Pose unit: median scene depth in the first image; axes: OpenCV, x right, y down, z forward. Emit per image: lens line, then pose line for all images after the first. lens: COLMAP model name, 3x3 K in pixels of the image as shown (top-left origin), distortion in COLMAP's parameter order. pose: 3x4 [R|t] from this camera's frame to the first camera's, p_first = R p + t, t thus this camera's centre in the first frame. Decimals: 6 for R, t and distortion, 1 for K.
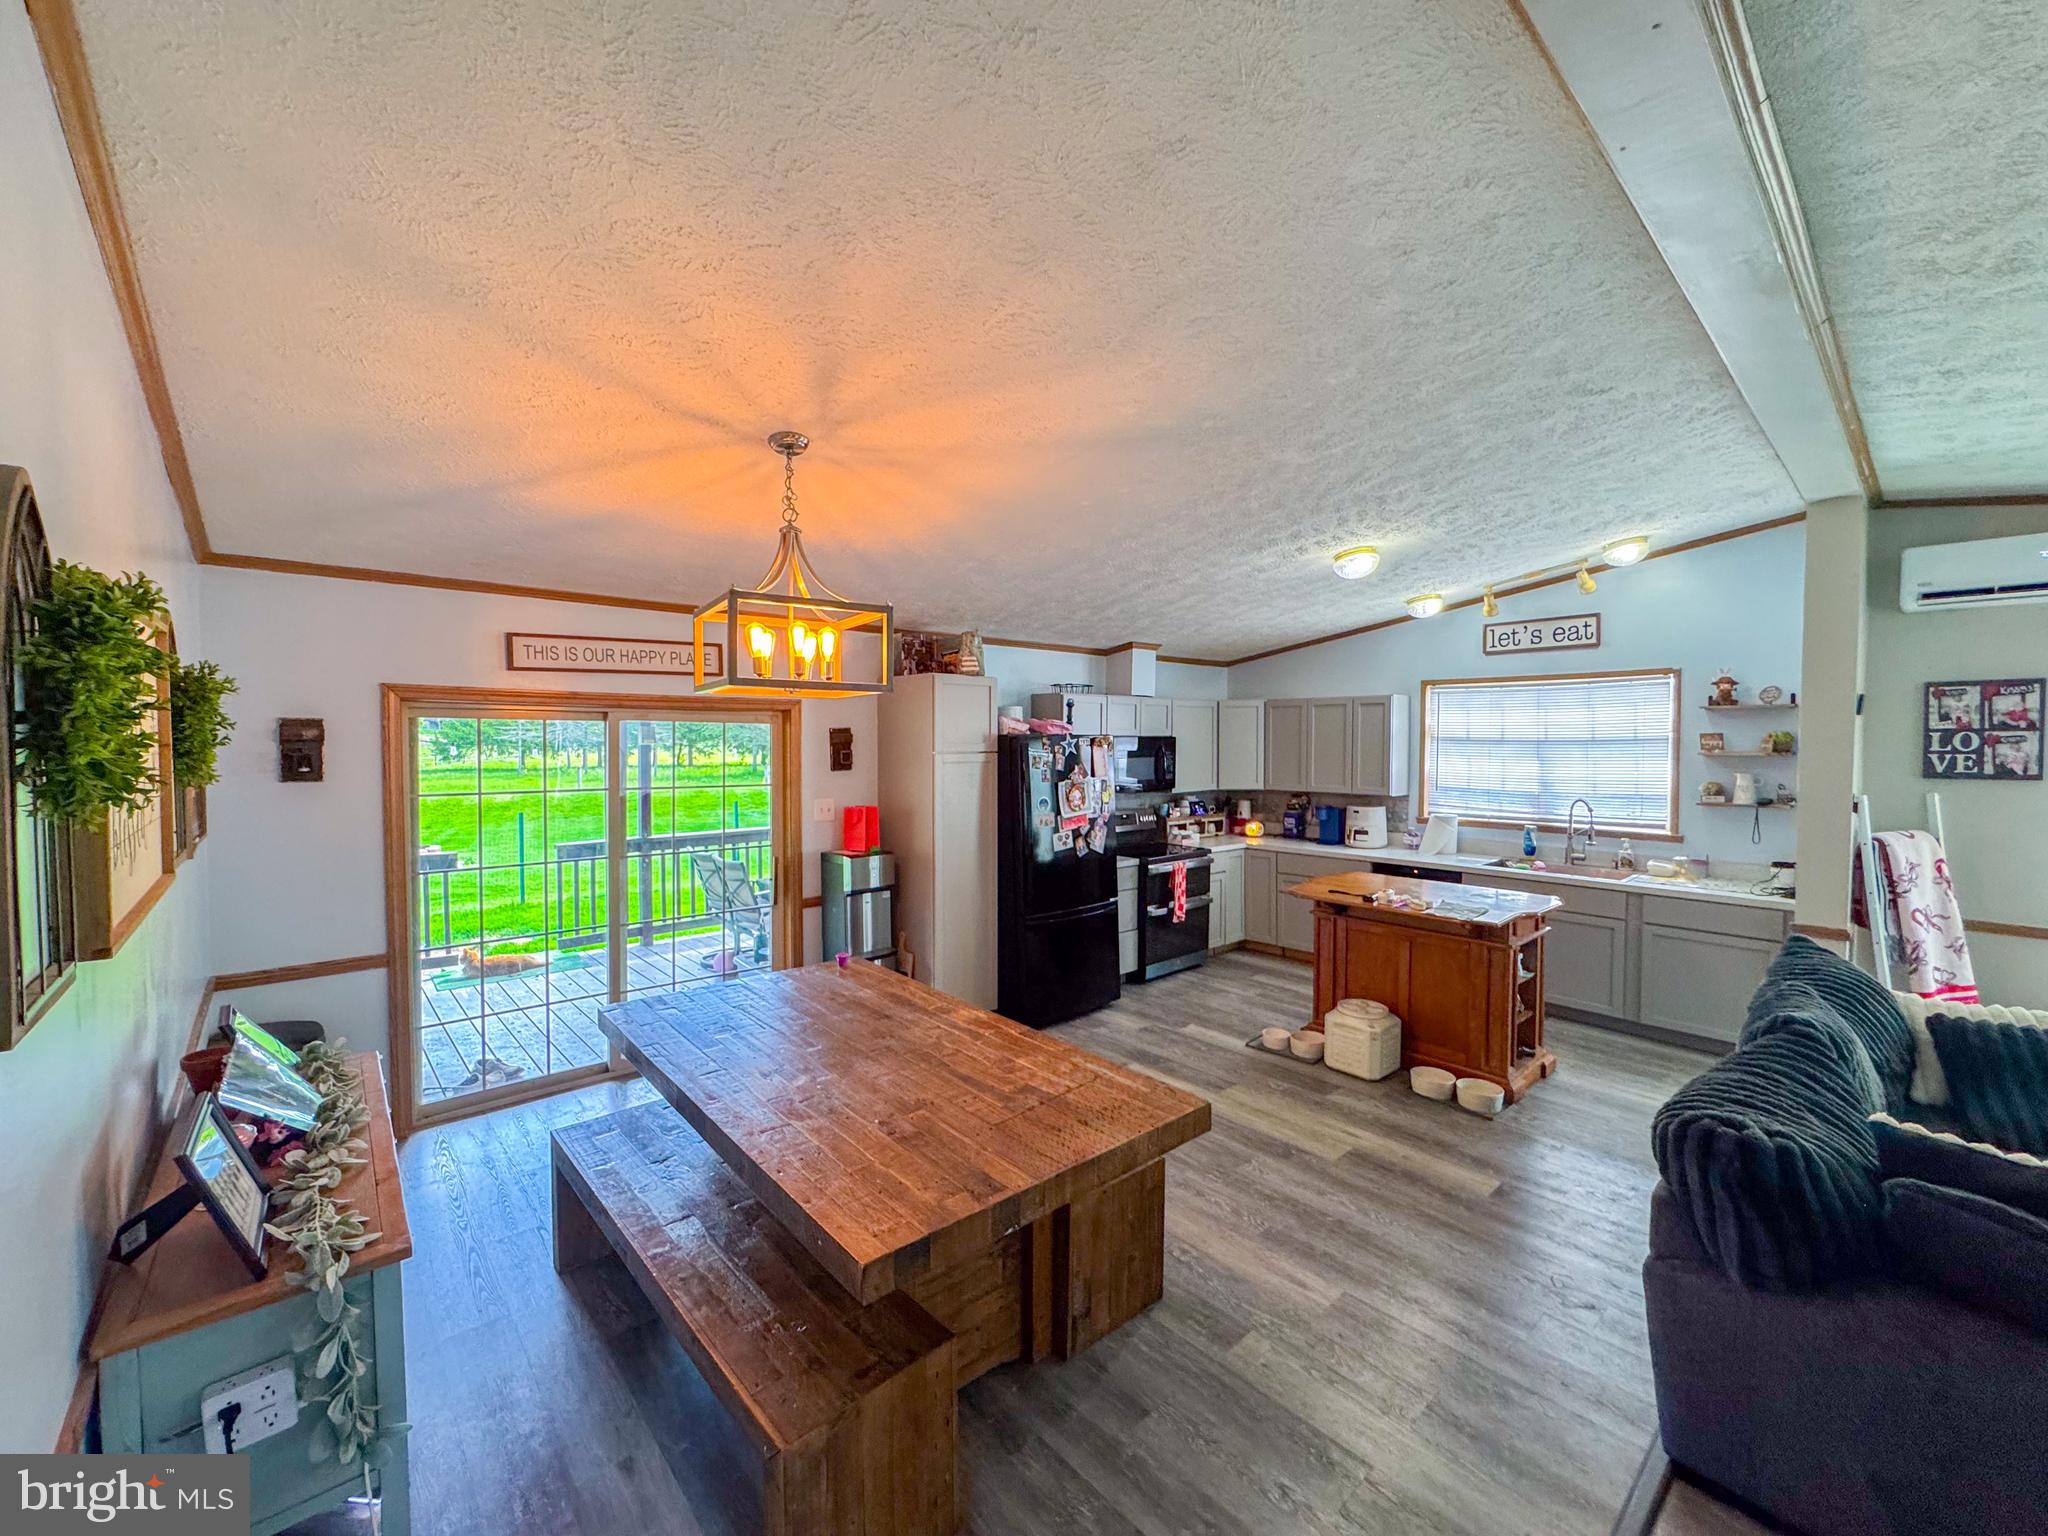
lens RADIAL K [[825.2, 0, 1020.8], [0, 825.2, 766.6], [0, 0, 1]] dist [-0.000719, -0.000354]
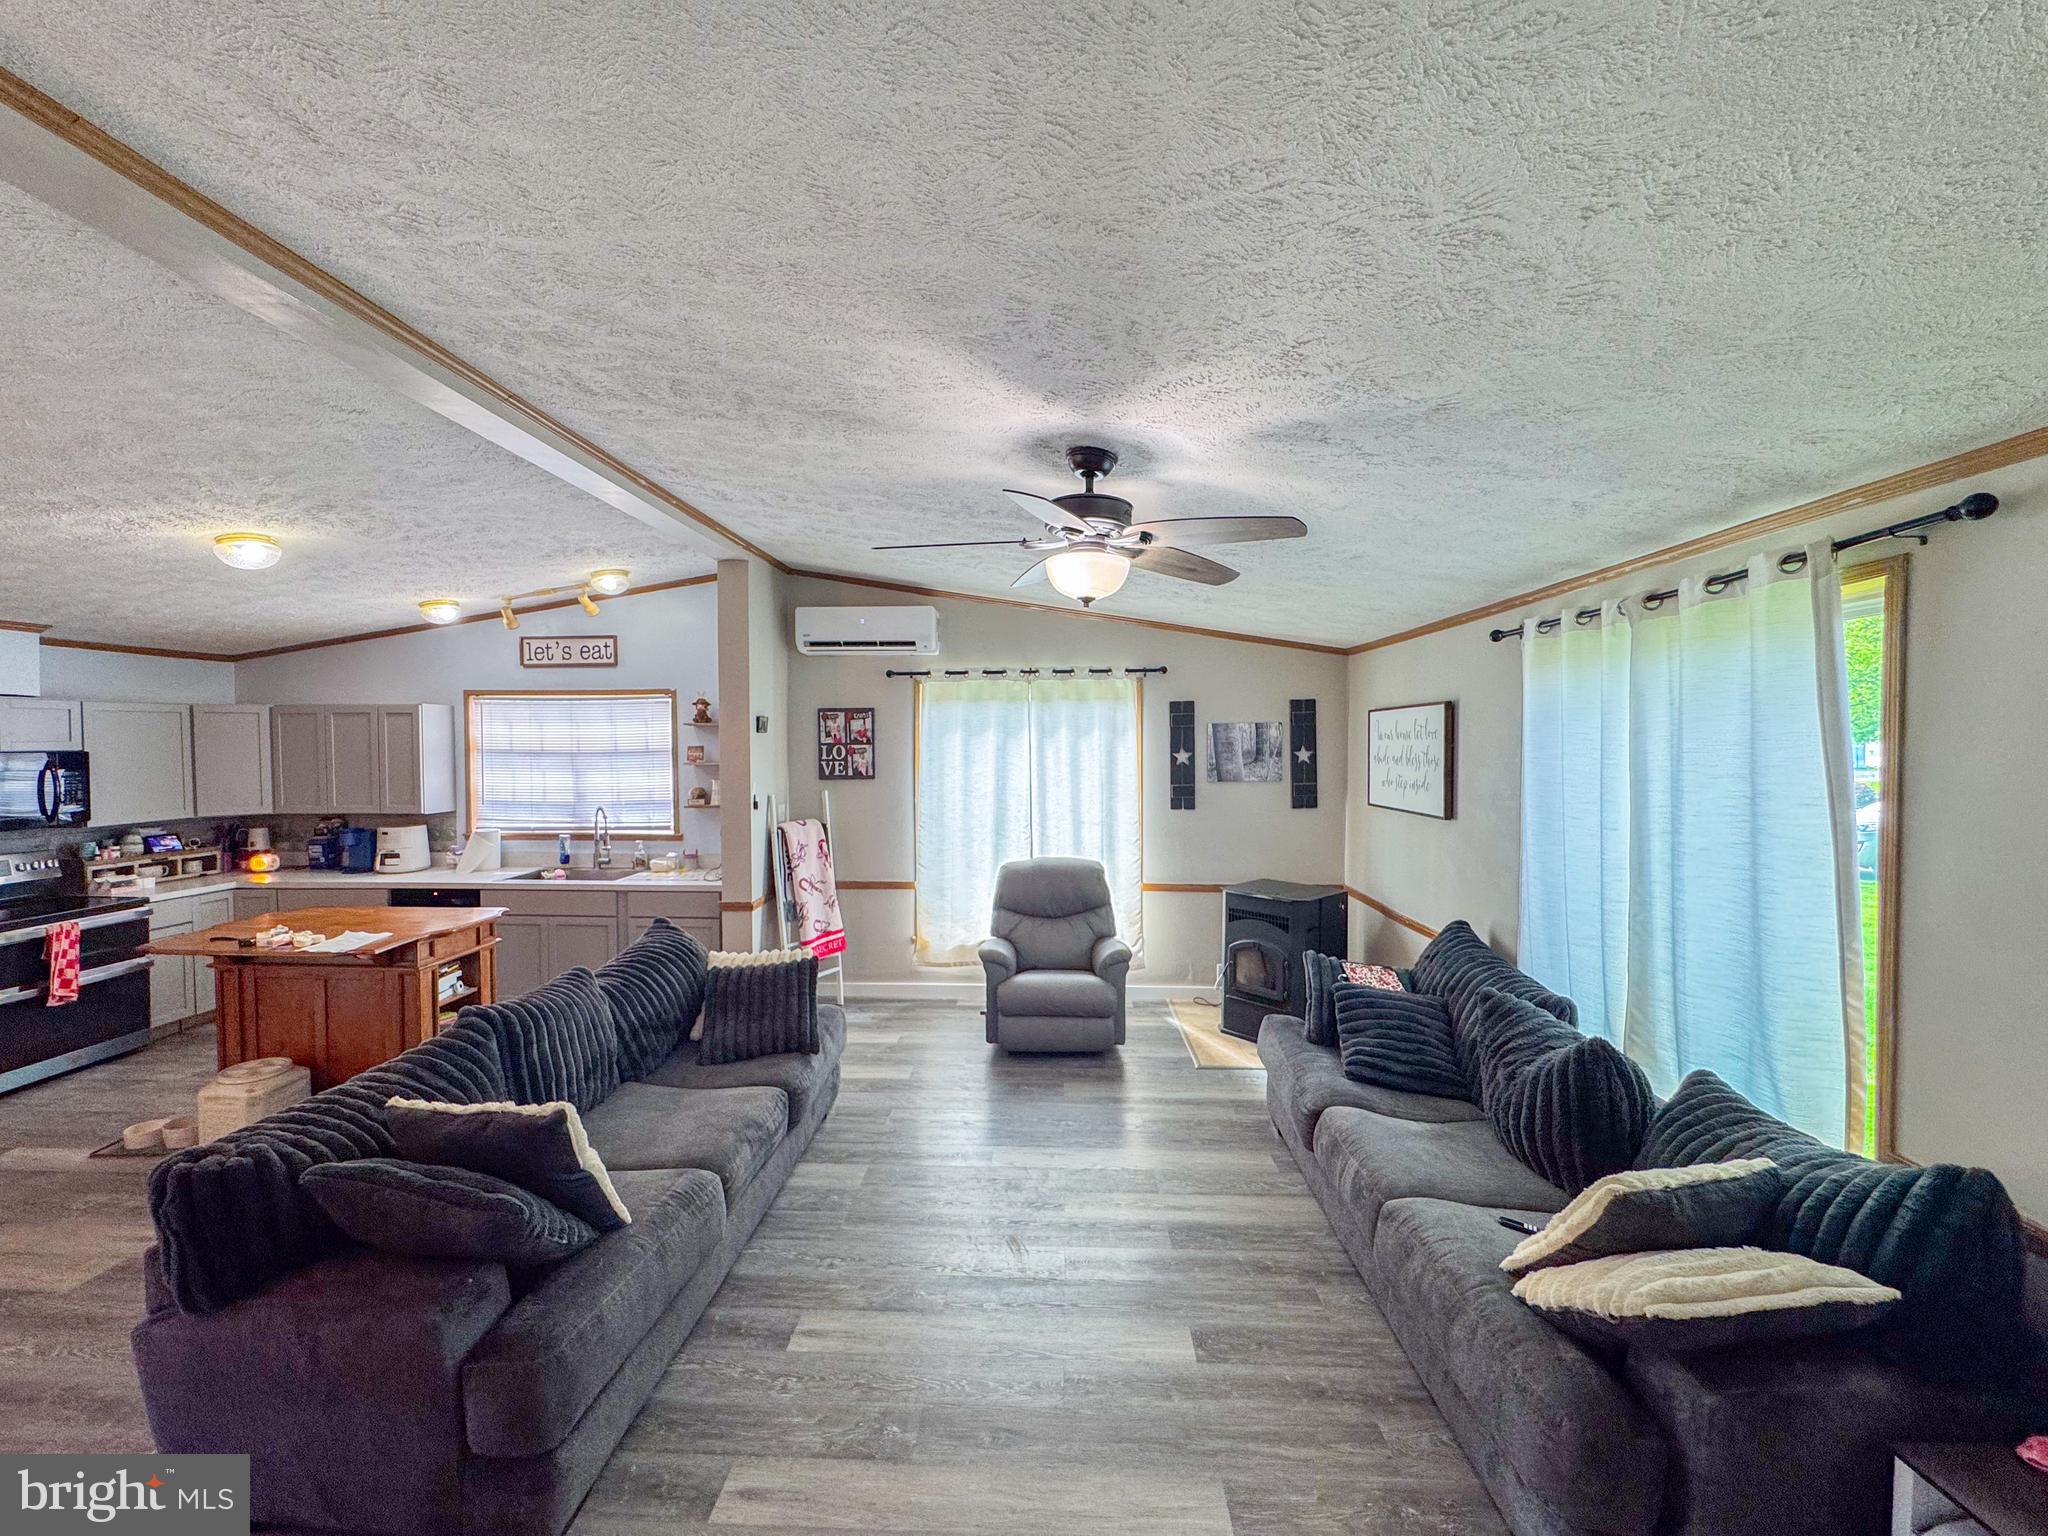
lens RADIAL K [[825.2, 0, 1028.2], [0, 825.2, 760.4], [0, 0, 1]] dist [-0.000719, -0.000354]
pose [[0.696898, -0.018060, 0.716942, 0.282657], [0.027423, 0.999623, -0.001476, -0.004473], [-0.716645, 0.020689, 0.697131, -0.140476]]
